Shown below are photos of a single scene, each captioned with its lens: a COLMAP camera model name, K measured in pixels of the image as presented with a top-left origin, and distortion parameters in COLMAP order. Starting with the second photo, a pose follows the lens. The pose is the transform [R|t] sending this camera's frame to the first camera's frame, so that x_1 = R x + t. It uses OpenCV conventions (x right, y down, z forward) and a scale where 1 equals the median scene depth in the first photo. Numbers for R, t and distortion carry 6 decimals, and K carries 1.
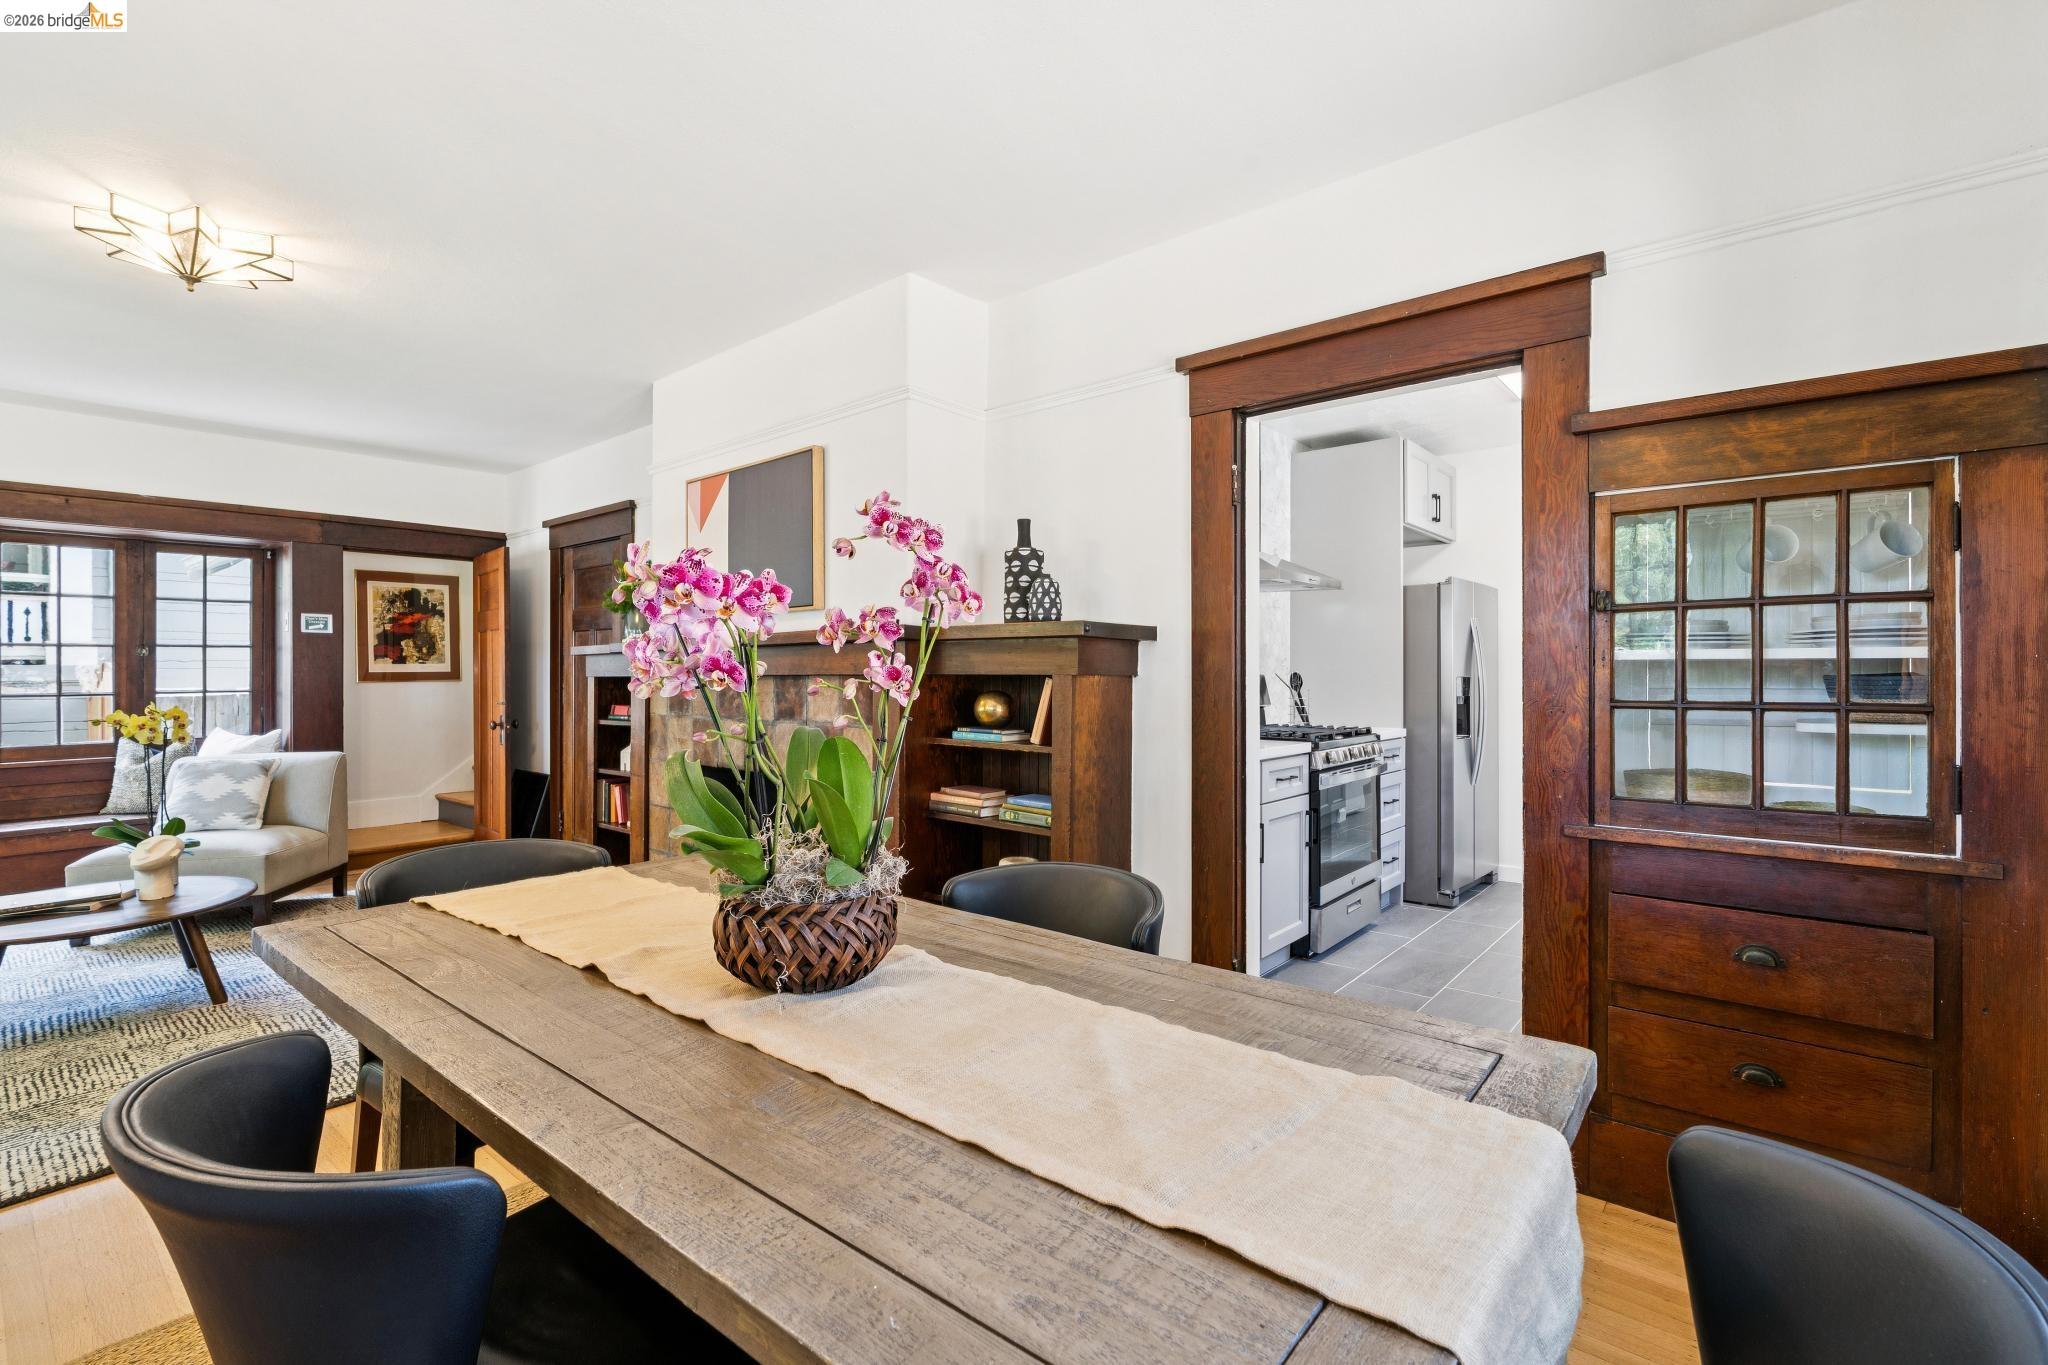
lens RADIAL K [[935.2, 0, 1027.3], [0, 935.2, 673.2], [0, 0, 1]] dist [-0.000728, -0.000001]
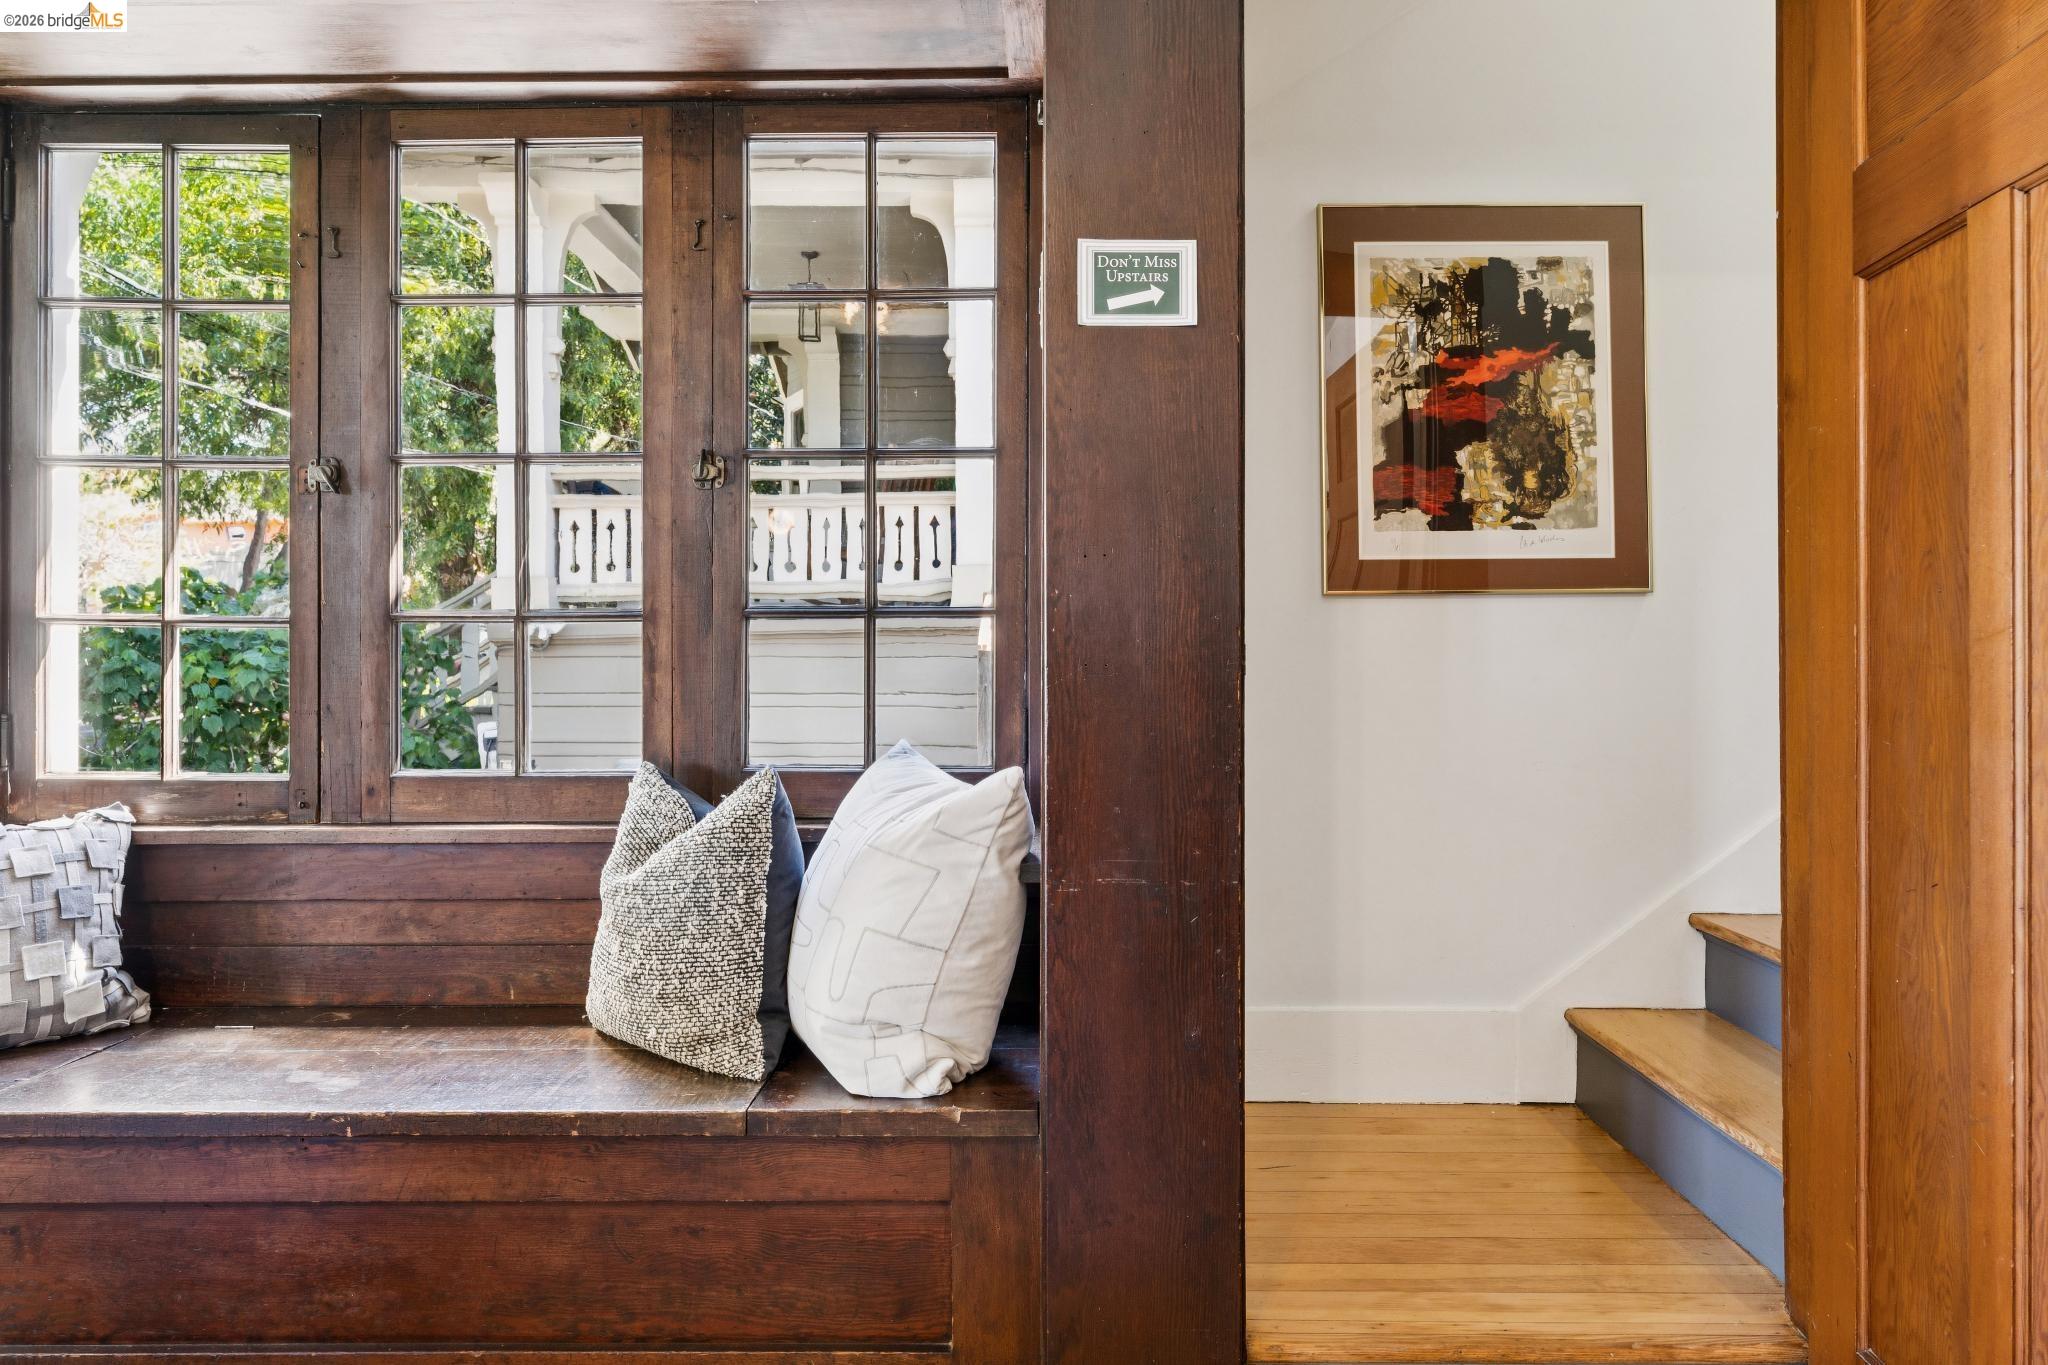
lens RADIAL K [[935.2, 0, 1135.2], [0, 935.2, 676.0], [0, 0, 1]] dist [-0.000728, -0.000001]
pose [[0.632098, 0.000260, -0.774888, -0.513723], [0.000259, 1.000000, 0.000548, 0.033458], [0.774888, -0.000547, 0.632098, 0.748380]]
